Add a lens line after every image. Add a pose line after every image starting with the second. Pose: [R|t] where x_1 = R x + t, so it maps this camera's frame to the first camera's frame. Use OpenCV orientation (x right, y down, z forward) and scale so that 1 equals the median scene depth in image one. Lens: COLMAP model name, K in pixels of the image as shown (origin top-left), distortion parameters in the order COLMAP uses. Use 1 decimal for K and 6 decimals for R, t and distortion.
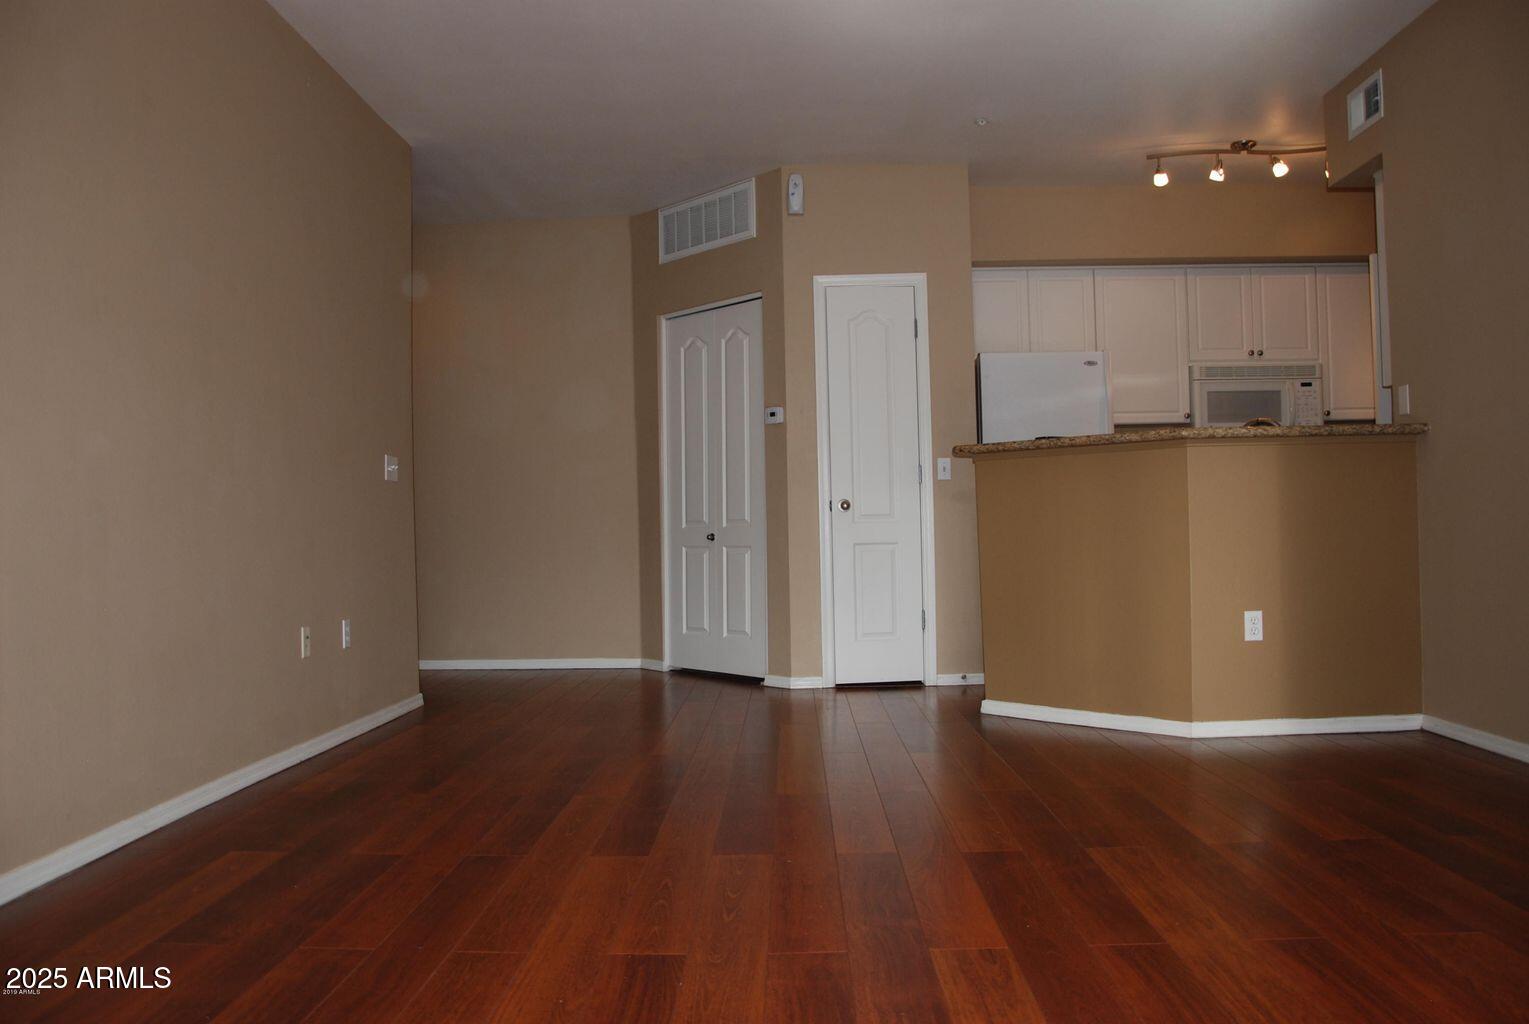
lens RADIAL K [[1250.4, 0, 764.5], [0, 1250.4, 512.0], [0, 0, 1]] dist [-0.088535, 0.014640]
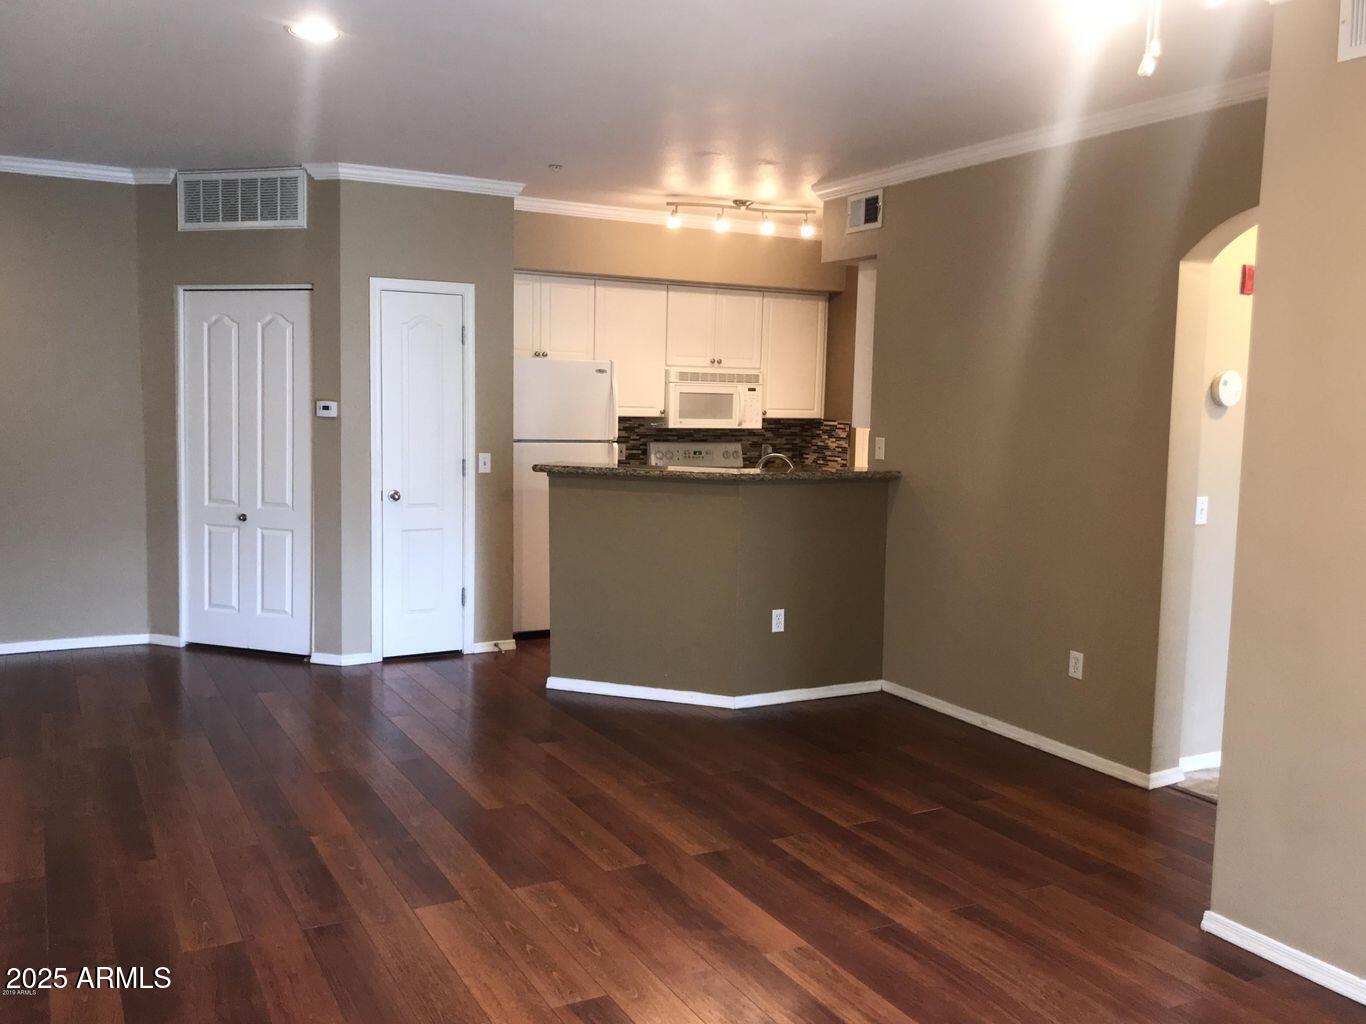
lens RADIAL K [[1229.5, 0, 683.0], [0, 1229.5, 512.0], [0, 0, 1]] dist [0.046849, -0.001763]
pose [[0.861916, -0.014787, 0.506836, -0.262895], [-0.047637, 0.992792, 0.109976, -0.120705], [-0.504809, -0.118934, 0.854998, -0.042252]]
